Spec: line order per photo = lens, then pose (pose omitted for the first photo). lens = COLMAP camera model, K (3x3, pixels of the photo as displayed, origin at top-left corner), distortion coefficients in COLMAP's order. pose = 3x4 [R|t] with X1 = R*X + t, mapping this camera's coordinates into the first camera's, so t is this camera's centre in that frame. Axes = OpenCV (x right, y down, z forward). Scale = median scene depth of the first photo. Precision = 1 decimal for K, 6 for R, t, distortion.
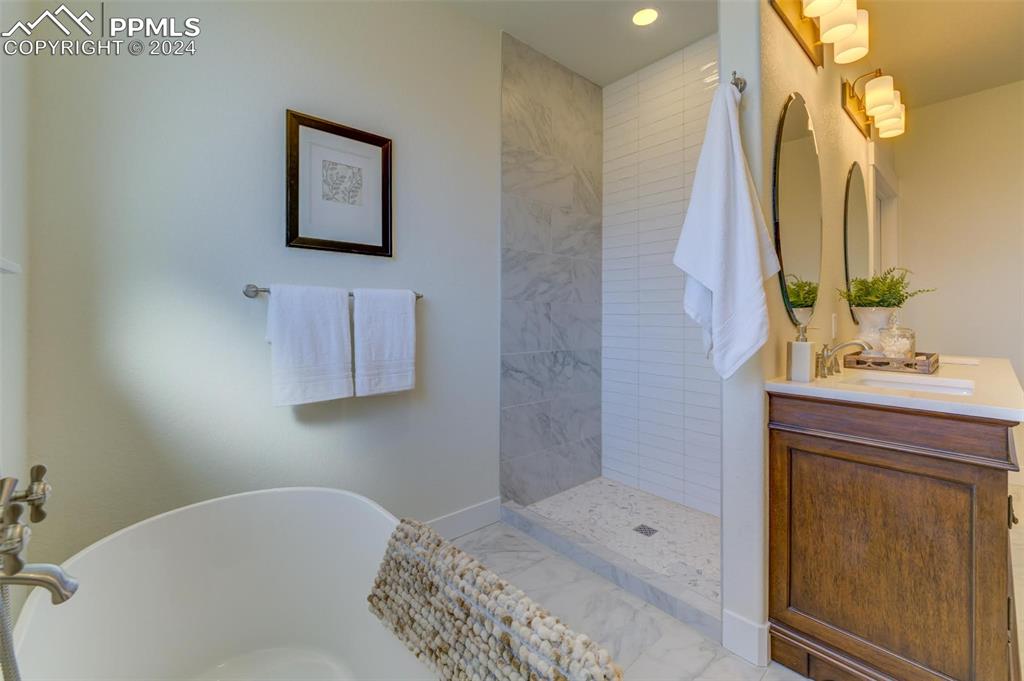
lens RADIAL K [[414.3, 0, 507.8], [0, 414.3, 322.5], [0, 0, 1]] dist [-0.001674, 0.000321]
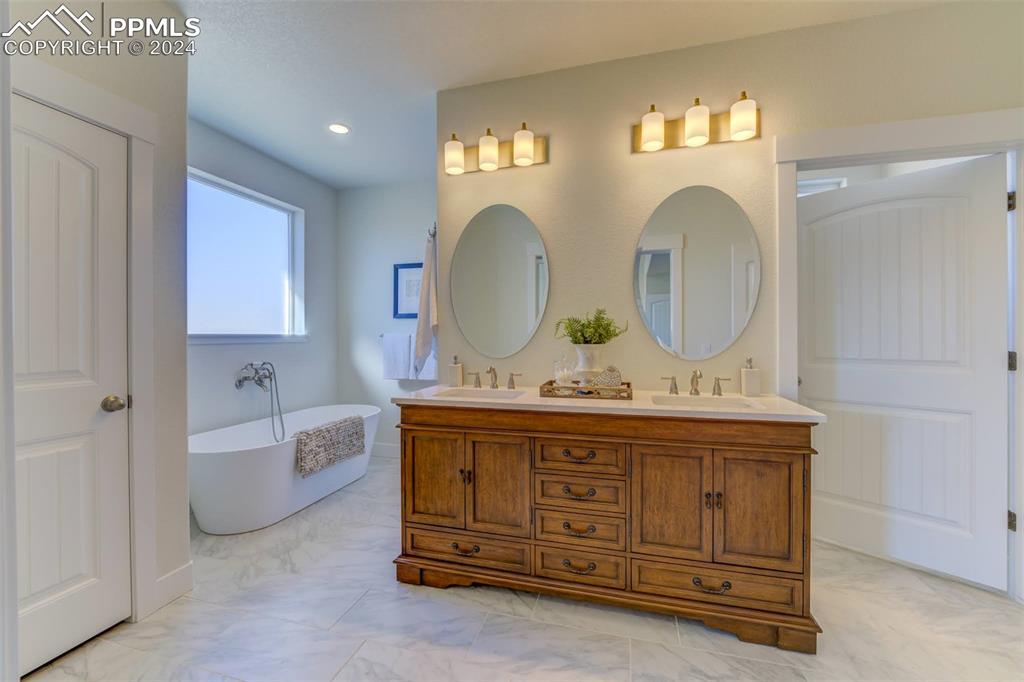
lens RADIAL K [[416.1, 0, 513.9], [0, 416.1, 336.2], [0, 0, 1]] dist [-0.004243, -0.001462]
pose [[0.561945, 0.009646, -0.827118, 1.740902], [0.002362, 0.999909, 0.013267, -0.088366], [0.827171, -0.009409, 0.561871, 0.137693]]
